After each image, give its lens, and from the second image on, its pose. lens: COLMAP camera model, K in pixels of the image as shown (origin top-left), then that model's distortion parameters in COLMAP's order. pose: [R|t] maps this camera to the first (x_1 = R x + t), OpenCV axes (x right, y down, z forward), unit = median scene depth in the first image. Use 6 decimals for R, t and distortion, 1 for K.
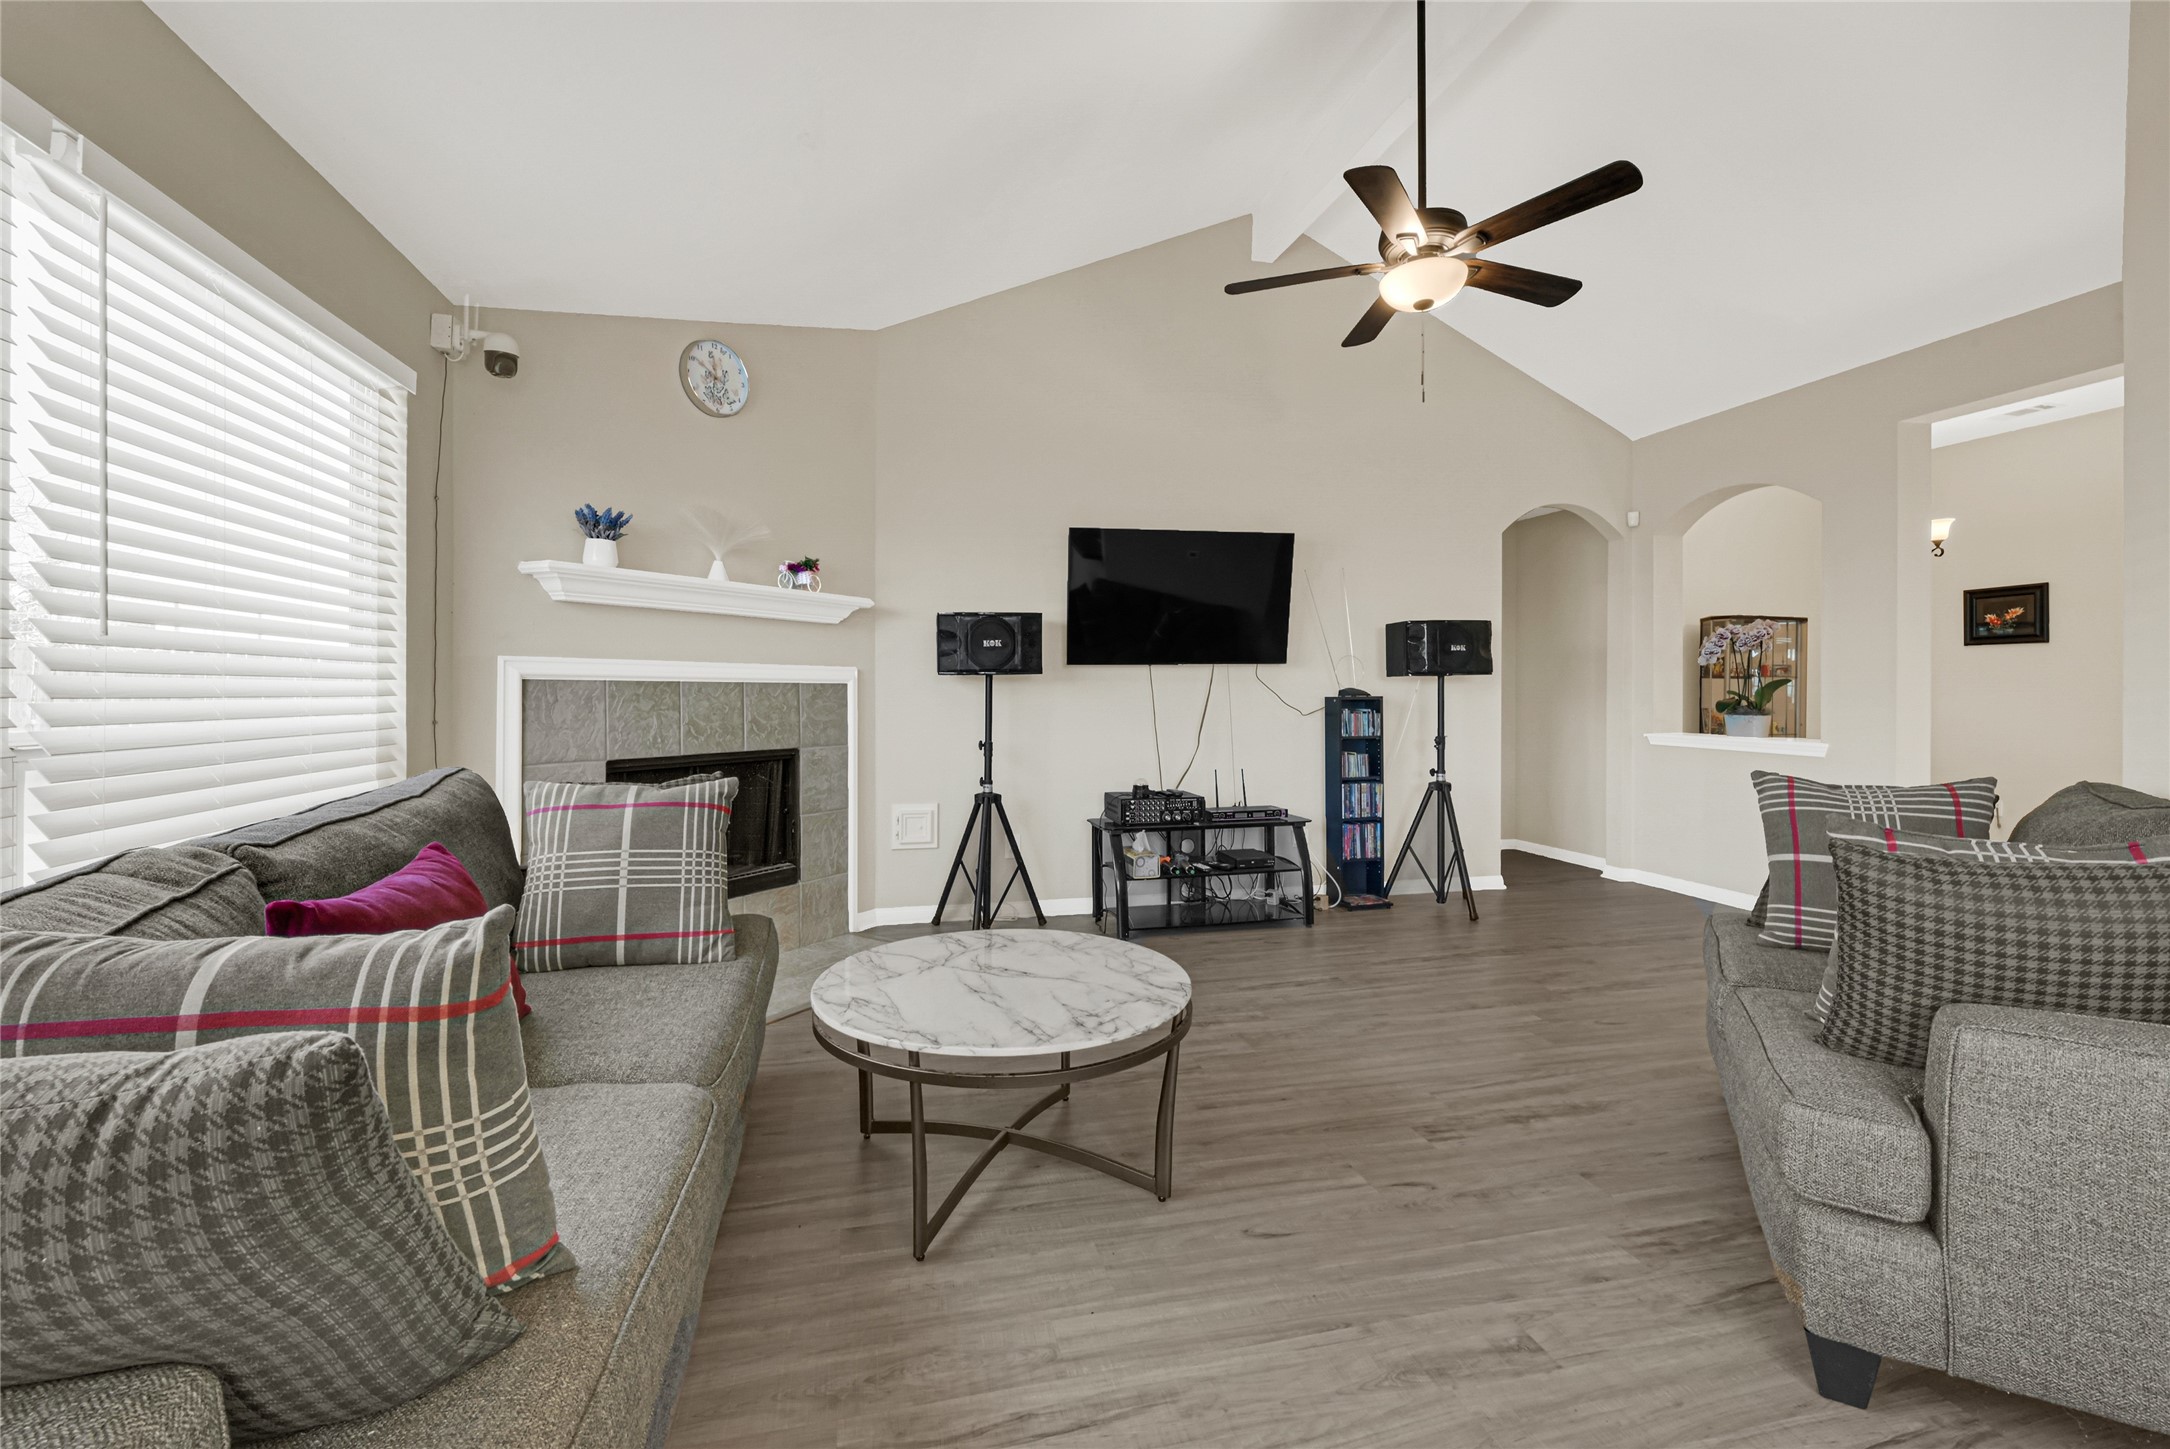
lens RADIAL K [[934.7, 0, 1058.1], [0, 934.7, 686.8], [0, 0, 1]] dist [-0.003704, 0.000093]
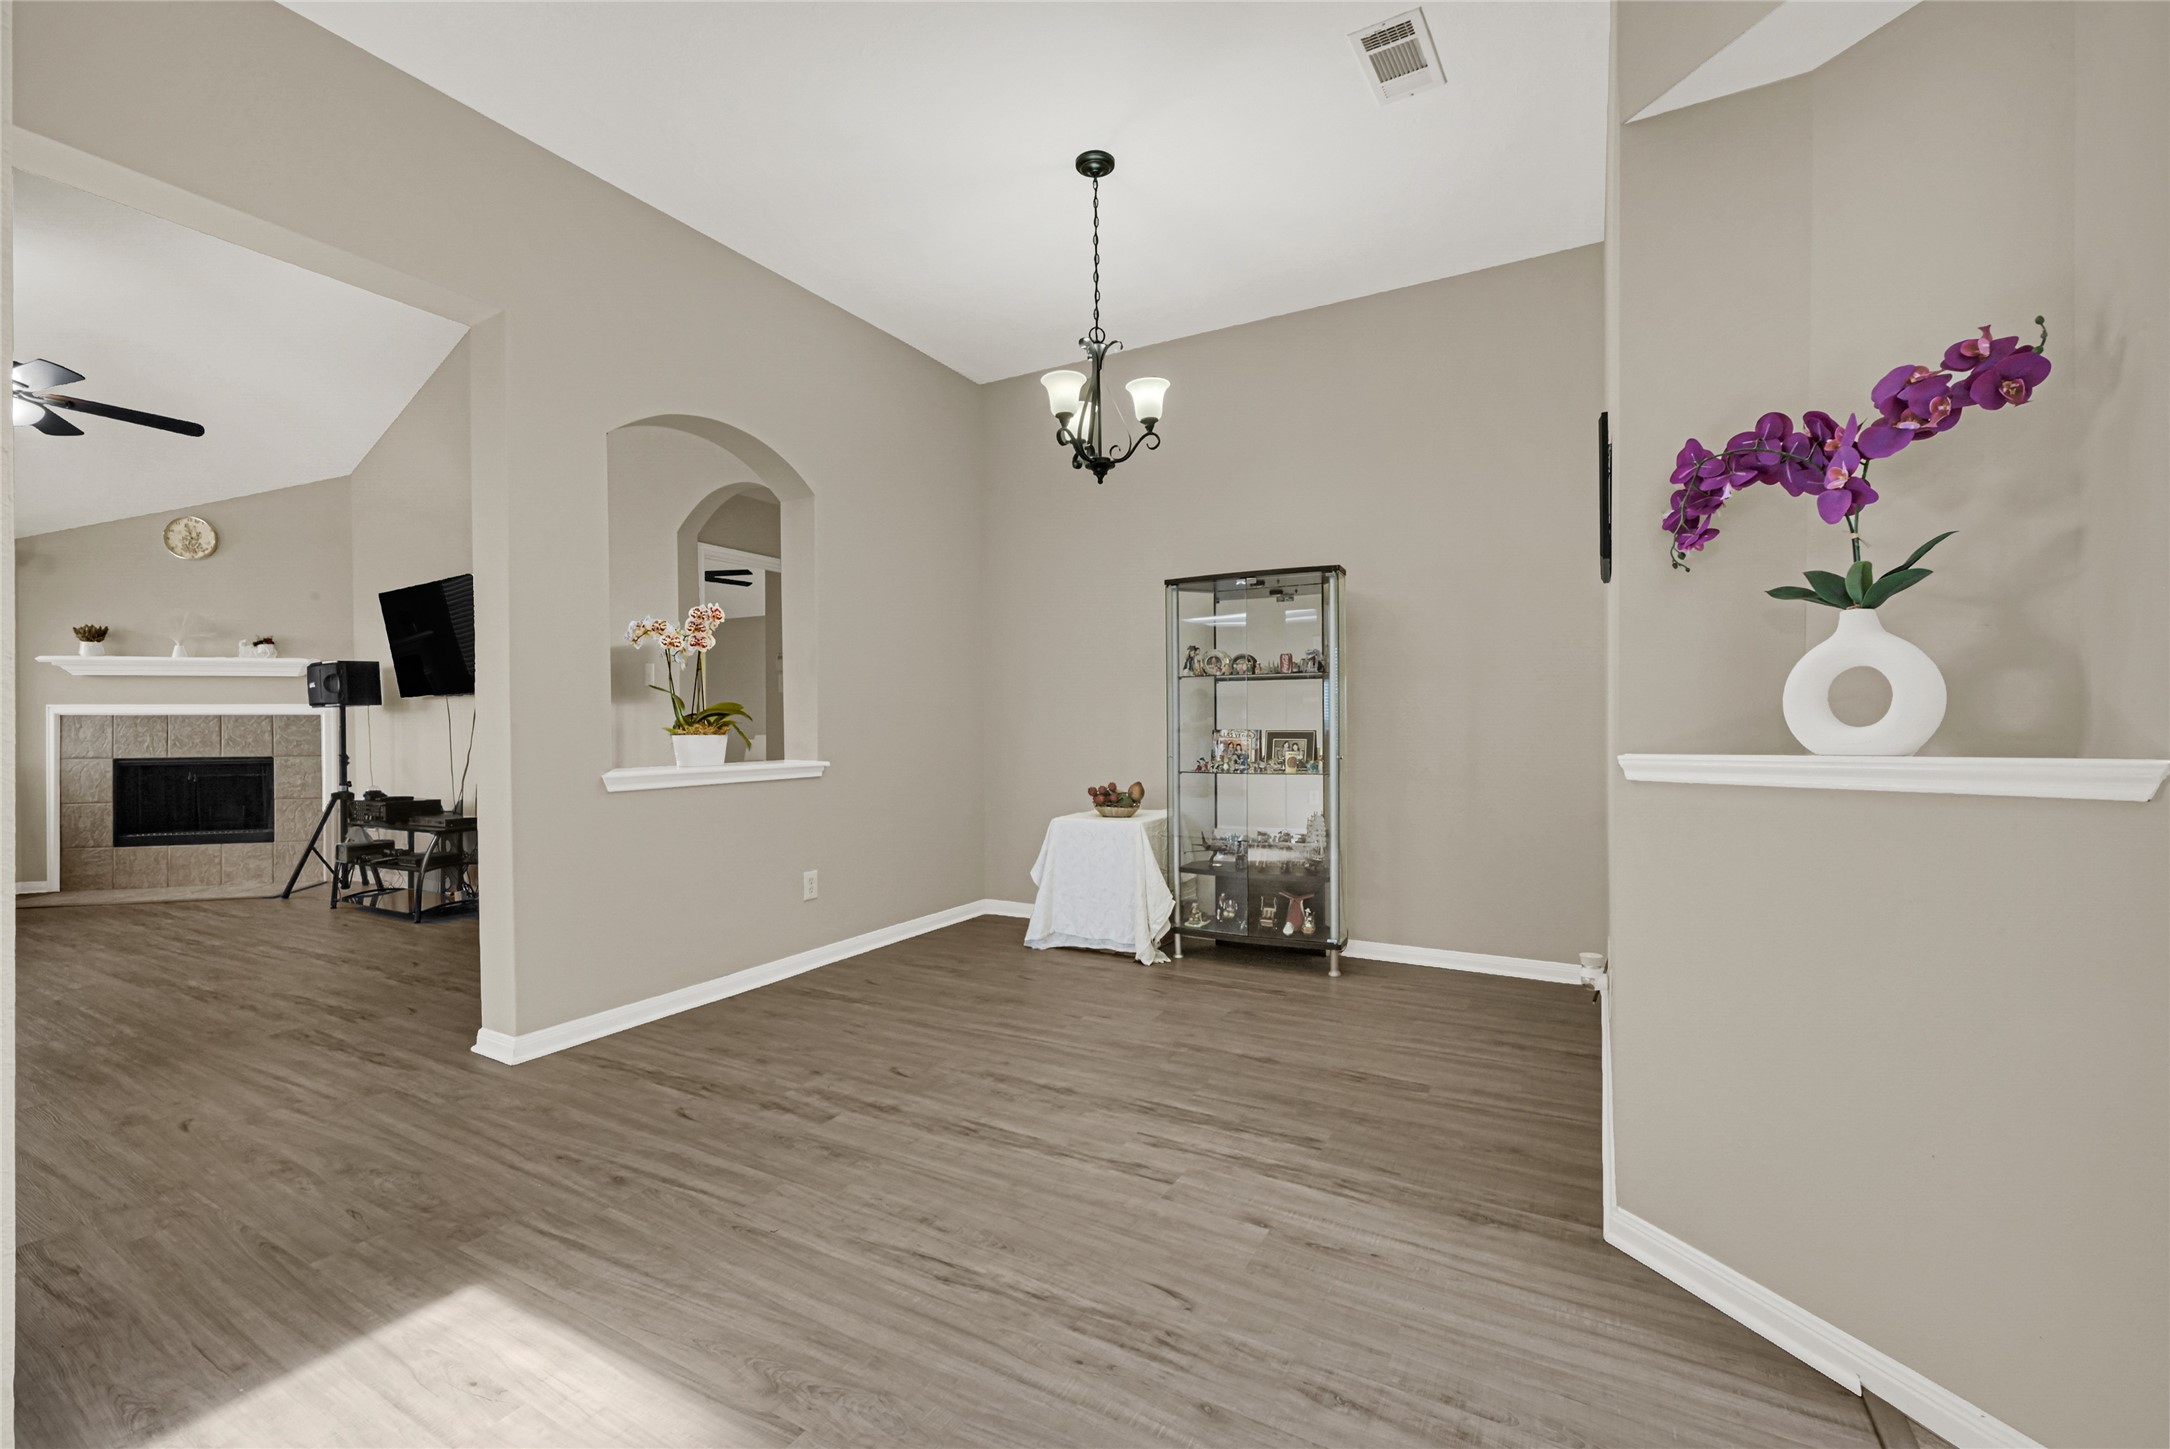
lens RADIAL K [[903.2, 0, 1076.6], [0, 903.2, 728.3], [0, 0, 1]] dist [0.000980, -0.001348]
pose [[0.730493, -0.006492, -0.682889, 1.959111], [0.011644, 0.999928, 0.002950, 0.032033], [0.682821, -0.010106, 0.730516, 0.903428]]
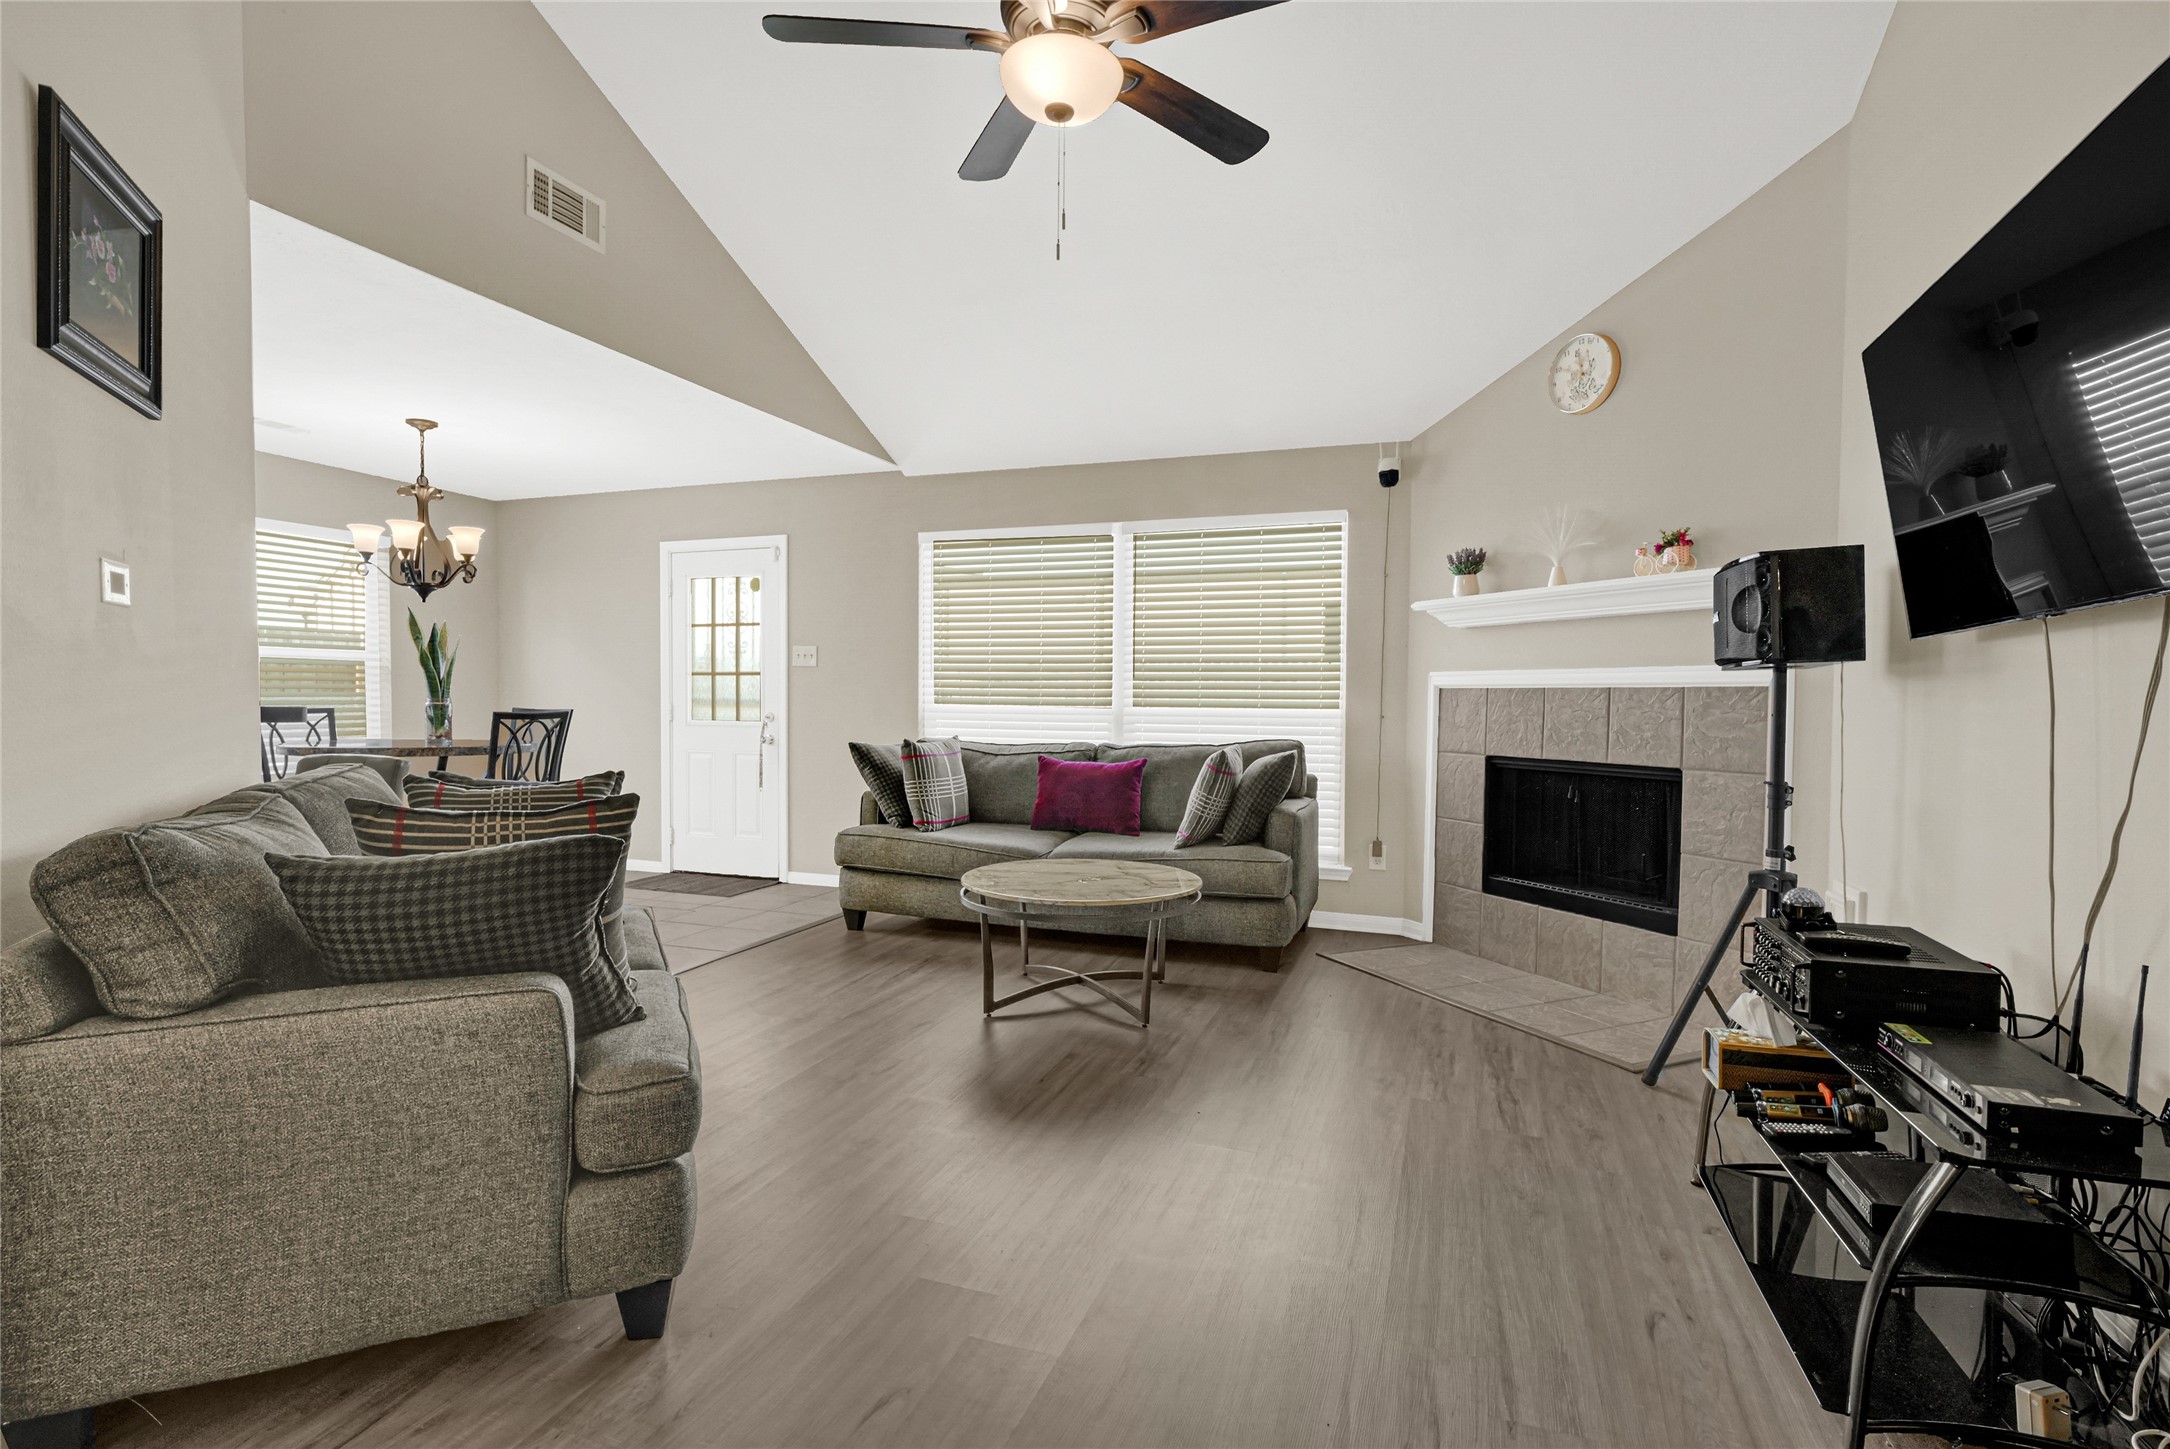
lens RADIAL K [[1030.2, 0, 1078.4], [0, 1030.2, 740.9], [0, 0, 1]] dist [-0.008070, -0.000891]
pose [[-0.555503, 0.027779, -0.831050, 0.823624], [-0.005818, 0.999287, 0.037292, 0.012649], [0.831494, 0.025551, -0.554946, 1.176469]]
